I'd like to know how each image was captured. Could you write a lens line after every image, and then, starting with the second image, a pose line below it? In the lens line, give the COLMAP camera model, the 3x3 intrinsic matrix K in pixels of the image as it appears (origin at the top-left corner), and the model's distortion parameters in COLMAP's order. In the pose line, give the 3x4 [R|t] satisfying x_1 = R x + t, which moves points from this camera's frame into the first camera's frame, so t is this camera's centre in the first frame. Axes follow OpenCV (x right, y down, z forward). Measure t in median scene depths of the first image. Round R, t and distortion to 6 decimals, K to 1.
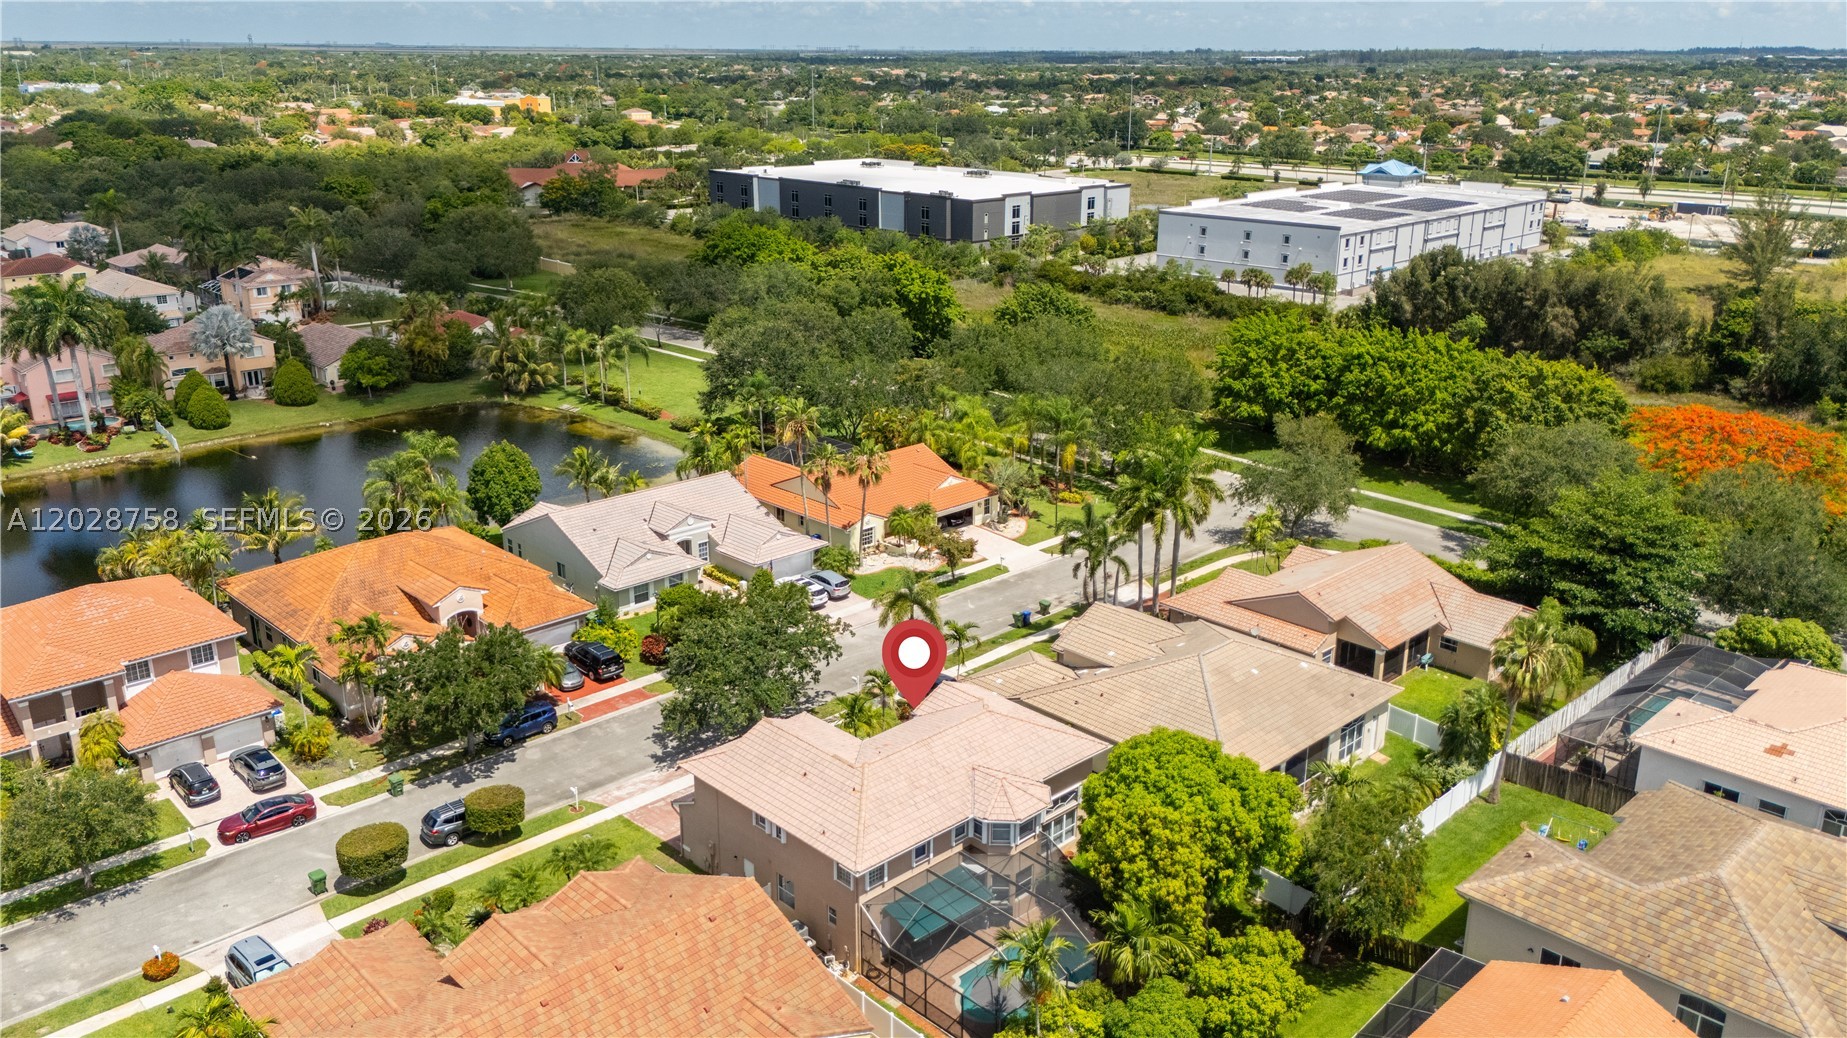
lens RADIAL K [[1410.6, 0, 927.9], [0, 1410.6, 490.0], [0, 0, 1]] dist [0.081416, -0.109576]
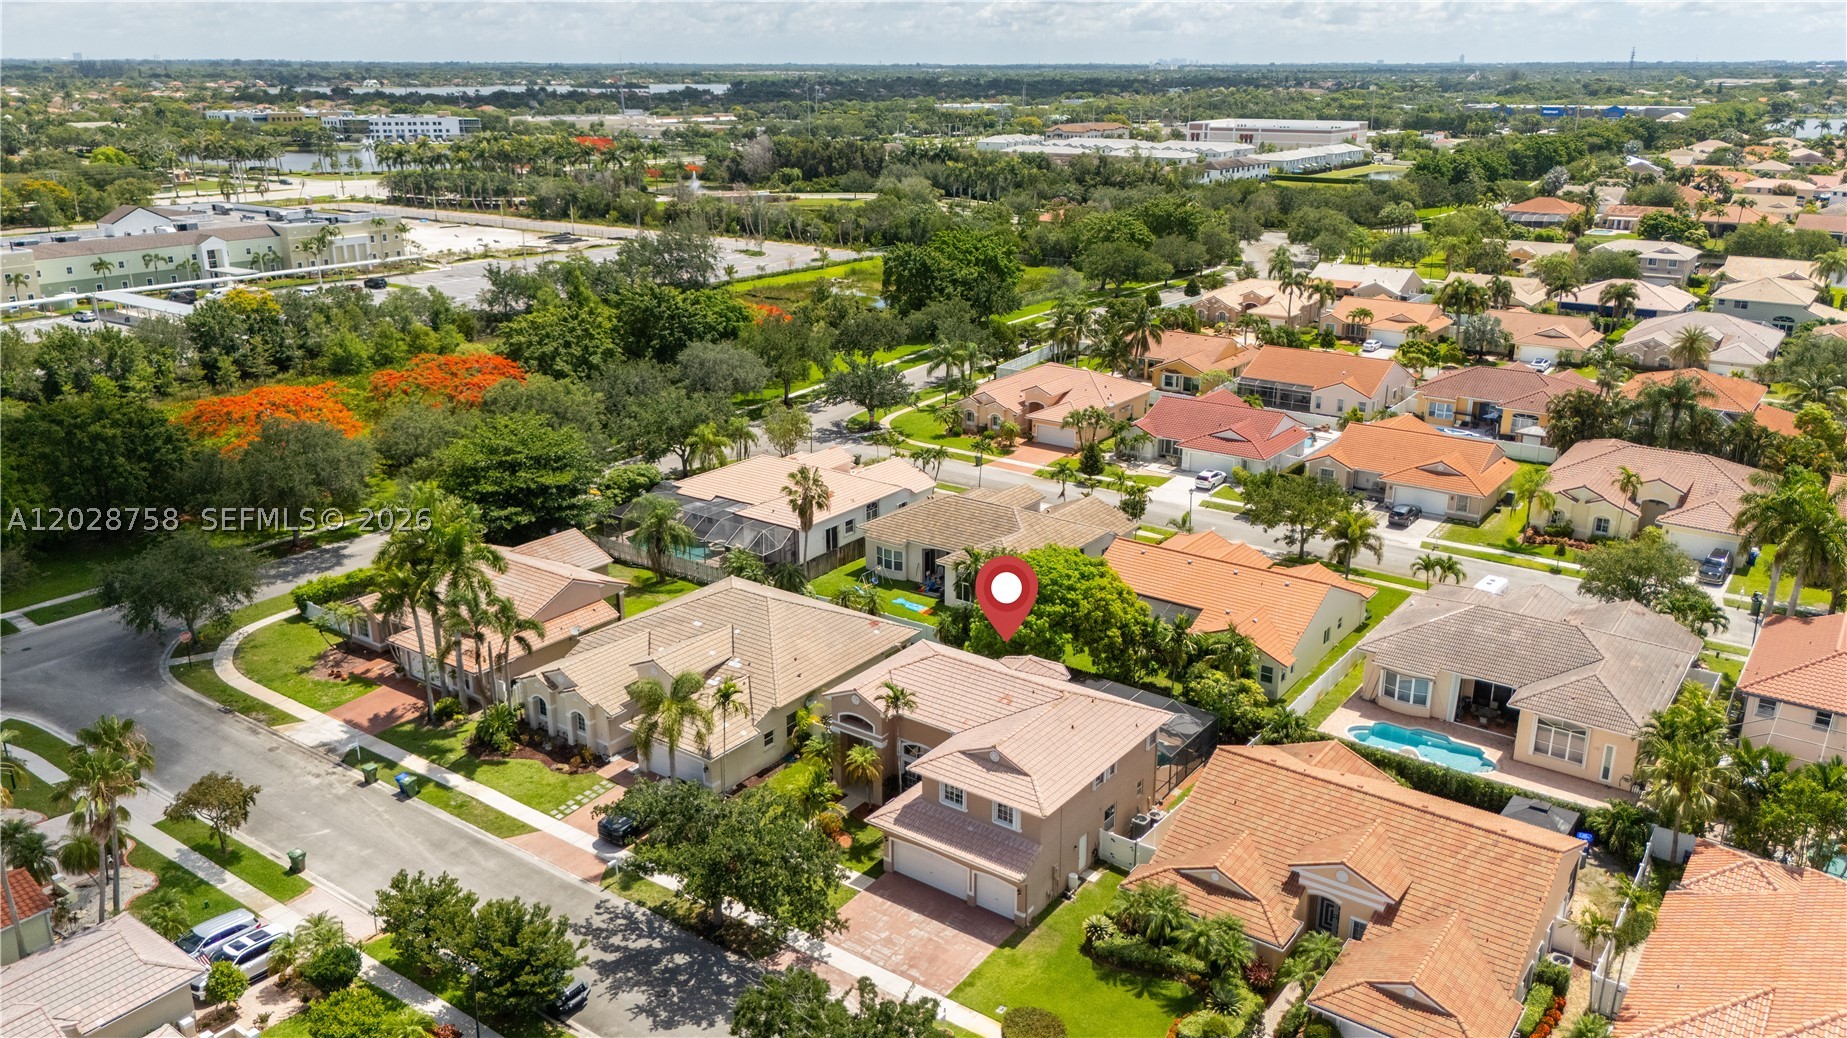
lens RADIAL K [[1377.1, 0, 925.2], [0, 1377.1, 510.5], [0, 0, 1]] dist [0.073068, -0.085620]
pose [[-0.170638, -0.306669, 0.936396, -0.776204], [0.290754, 0.892346, 0.345226, -0.268060], [-0.941459, 0.331169, -0.063103, 0.855911]]
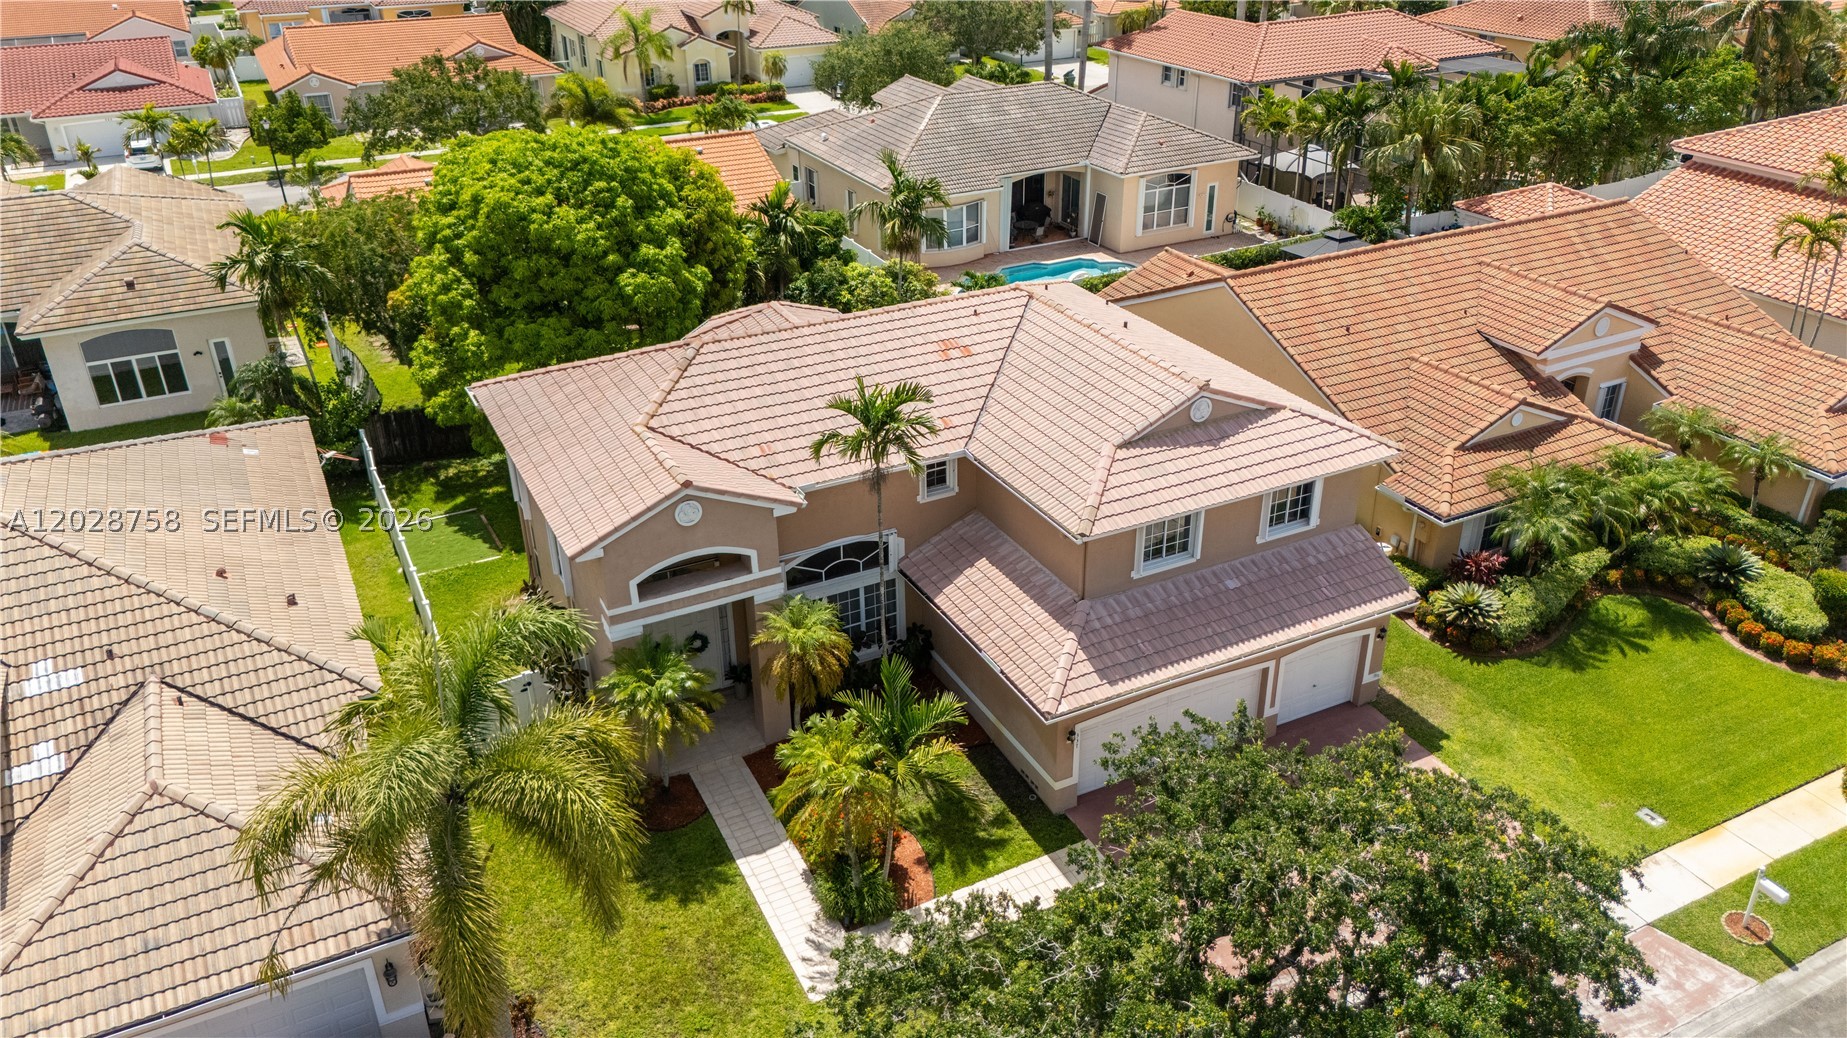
lens RADIAL K [[1360.2, 0, 930.3], [0, 1360.2, 521.6], [0, 0, 1]] dist [0.079868, -0.088487]
pose [[-0.955706, -0.128595, 0.264745, -0.121841], [0.097446, 0.710522, 0.696895, -0.077866], [-0.277724, 0.691825, -0.666519, 1.070272]]
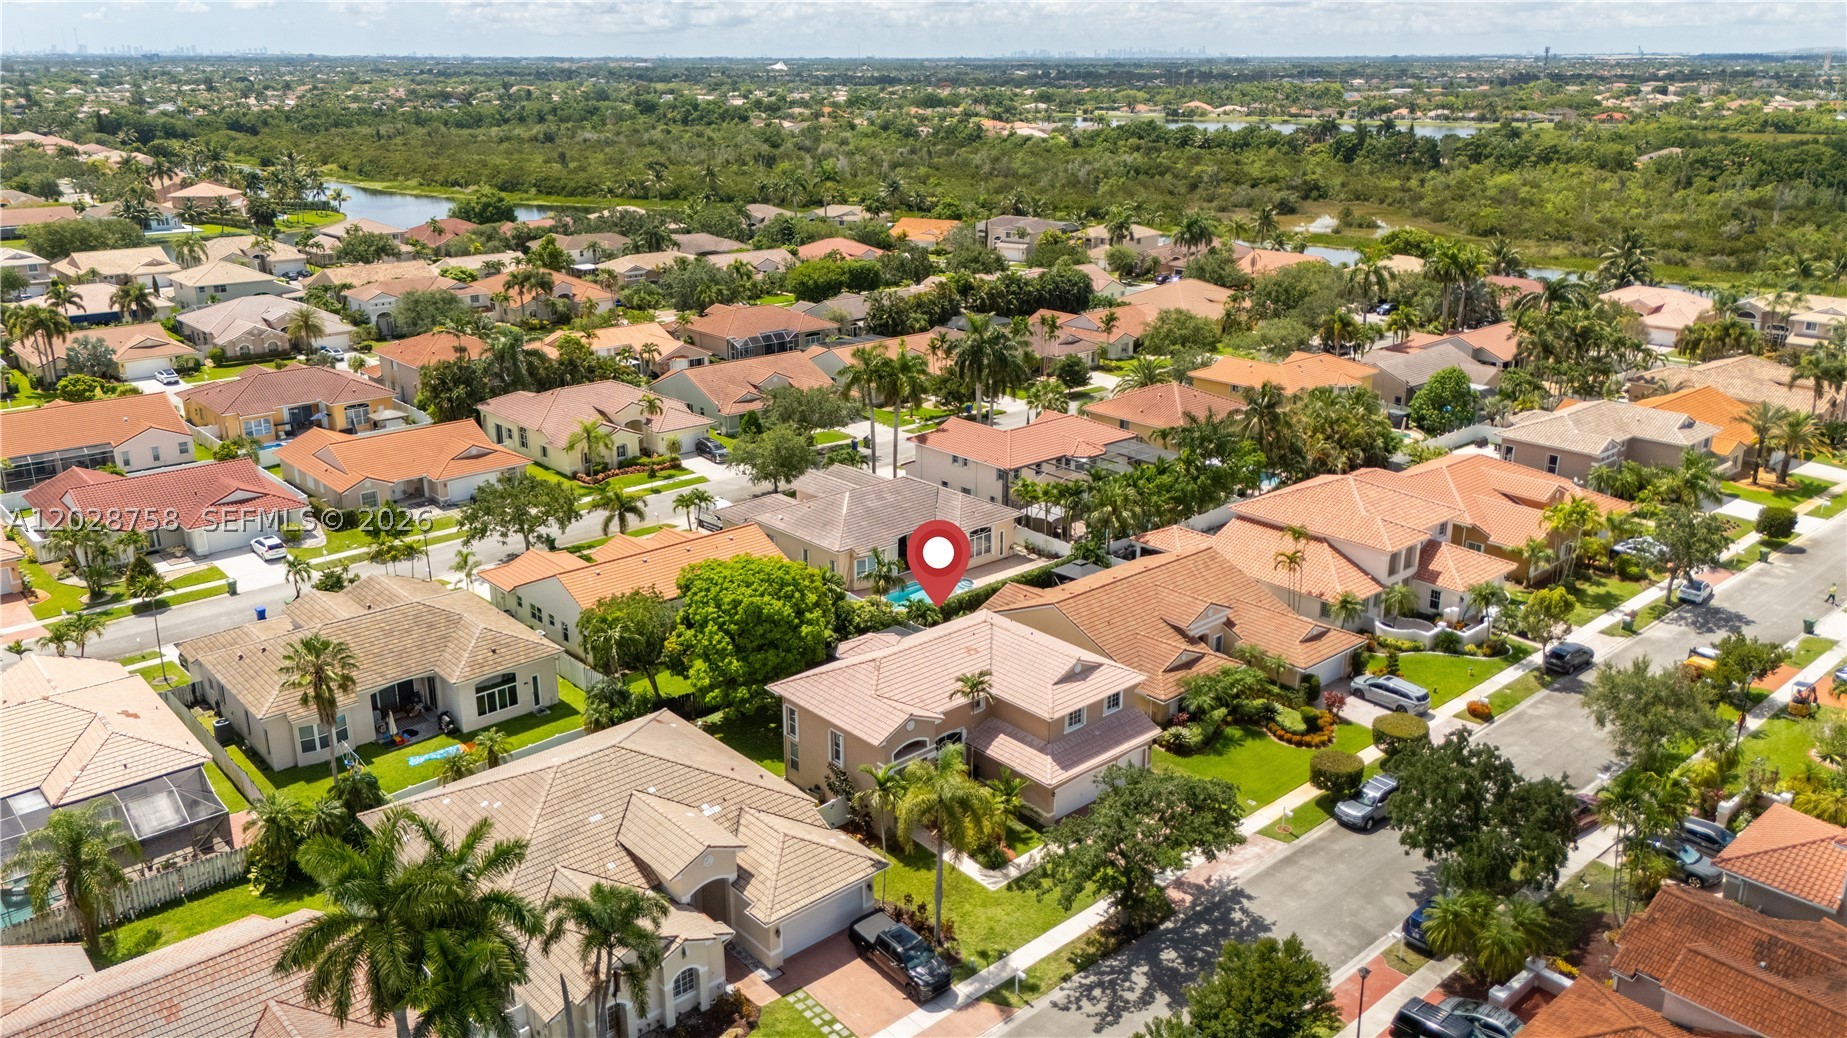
lens RADIAL K [[1387.2, 0, 923.5], [0, 1387.2, 519.0], [0, 0, 1]] dist [0.087896, -0.095928]
pose [[-0.999078, -0.014546, 0.040388, -0.029685], [0.011682, 0.813214, 0.581847, -0.457953], [-0.041308, 0.581783, -0.812295, 1.485569]]
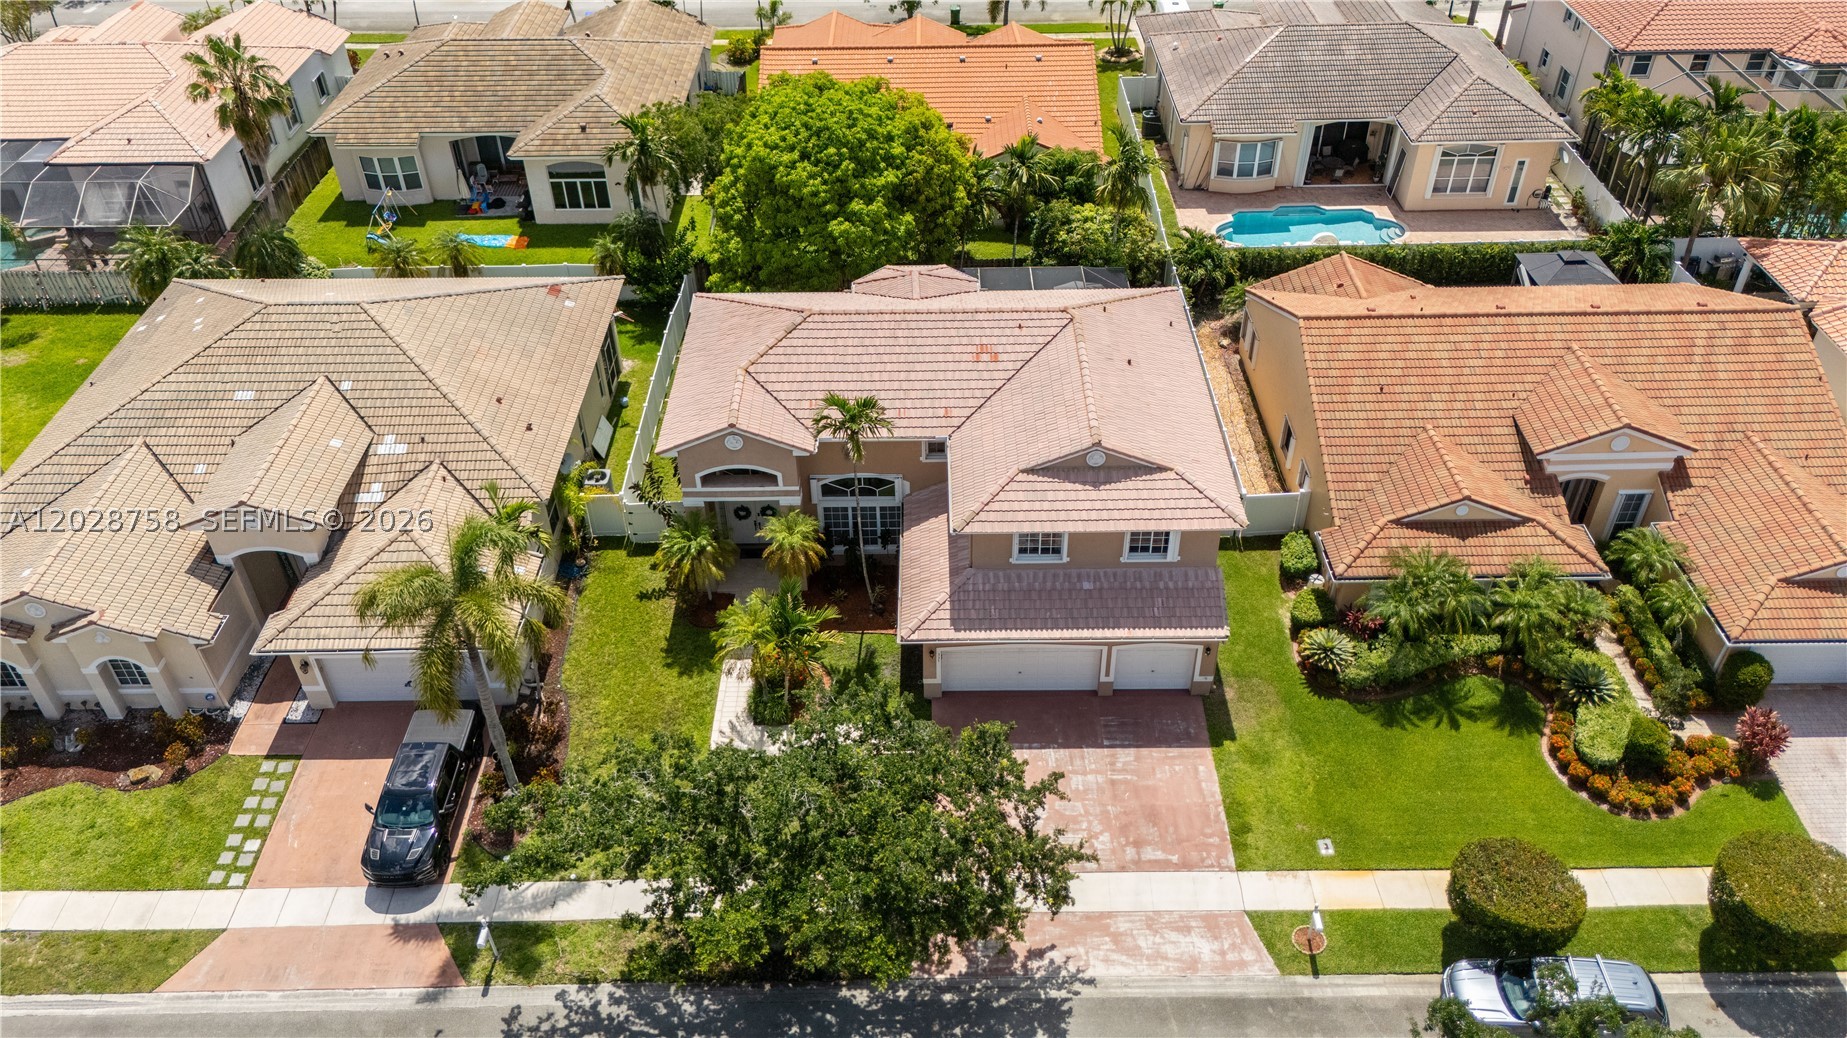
lens RADIAL K [[1360.2, 0, 930.3], [0, 1360.2, 521.6], [0, 0, 1]] dist [0.079868, -0.088487]
pose [[-0.721658, -0.428723, 0.543513, -0.303304], [0.214887, 0.607617, 0.764608, -0.198648], [-0.658053, 0.668579, -0.346365, 1.017511]]
